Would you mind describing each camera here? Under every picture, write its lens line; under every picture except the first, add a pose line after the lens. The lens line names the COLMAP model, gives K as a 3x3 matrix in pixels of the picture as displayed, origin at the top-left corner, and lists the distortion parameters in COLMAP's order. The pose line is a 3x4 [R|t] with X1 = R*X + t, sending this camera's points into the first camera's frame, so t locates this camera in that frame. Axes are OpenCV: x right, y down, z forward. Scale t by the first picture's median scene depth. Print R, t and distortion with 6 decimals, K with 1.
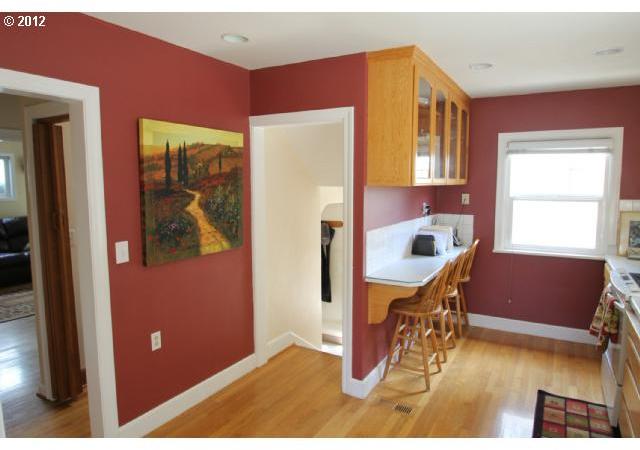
lens RADIAL K [[421.0, 0, 320.0], [0, 421.0, 225.0], [0, 0, 1]] dist [-0.033419, 0.000869]
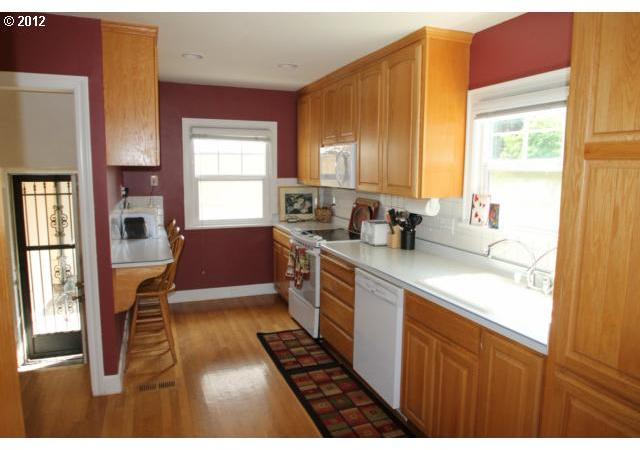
lens RADIAL K [[449.3, 0, 320.0], [0, 449.3, 225.0], [0, 0, 1]] dist [0.000122, -0.000676]
pose [[0.632074, -0.093027, 0.769304, -0.301823], [0.074177, 0.995473, 0.059431, 0.012171], [-0.771349, 0.019500, 0.636113, 0.004733]]
